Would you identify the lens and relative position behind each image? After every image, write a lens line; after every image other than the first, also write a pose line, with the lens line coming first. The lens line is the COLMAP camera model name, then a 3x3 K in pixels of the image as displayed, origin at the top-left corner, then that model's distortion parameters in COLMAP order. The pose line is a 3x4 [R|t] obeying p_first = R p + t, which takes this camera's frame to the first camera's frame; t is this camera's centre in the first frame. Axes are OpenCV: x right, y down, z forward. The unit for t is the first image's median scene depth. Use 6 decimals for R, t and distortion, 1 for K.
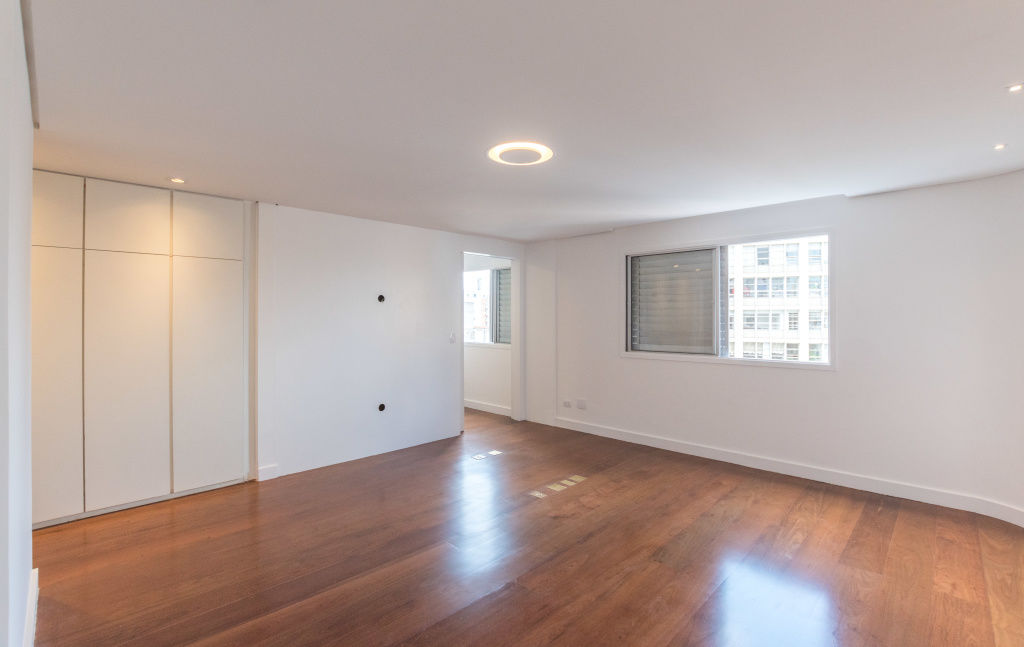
lens RADIAL K [[455.6, 0, 512.5], [0, 455.6, 314.1], [0, 0, 1]] dist [-0.024571, 0.000123]
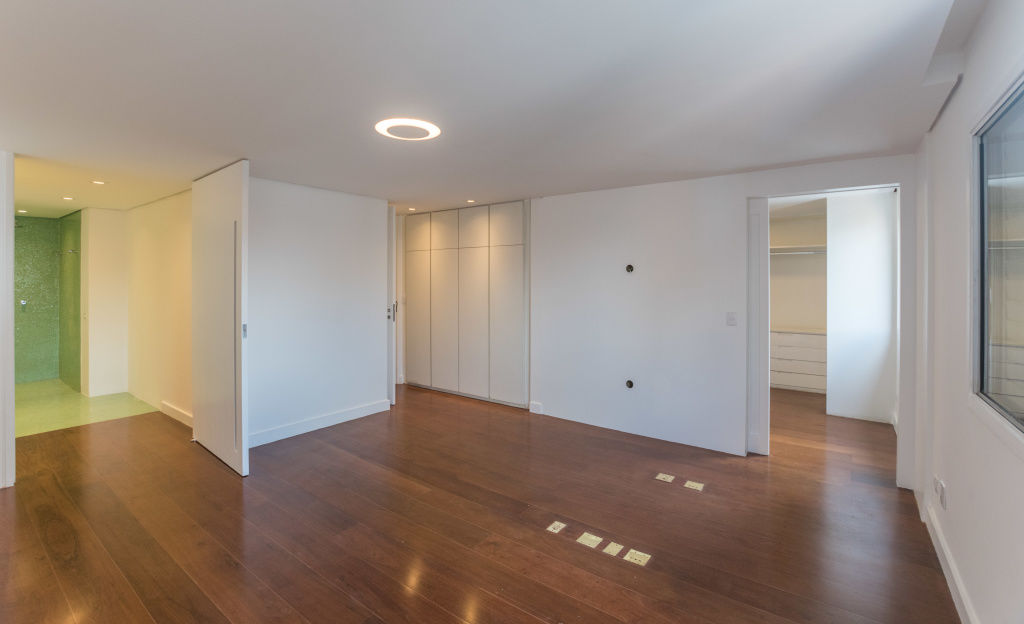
lens RADIAL K [[455.8, 0, 517.1], [0, 455.8, 277.8], [0, 0, 1]] dist [-0.033543, 0.002047]
pose [[0.144657, -0.004033, -0.989474, 2.286478], [0.001043, 0.999992, -0.003924, -0.042593], [0.989481, -0.000464, 0.144660, 2.381276]]
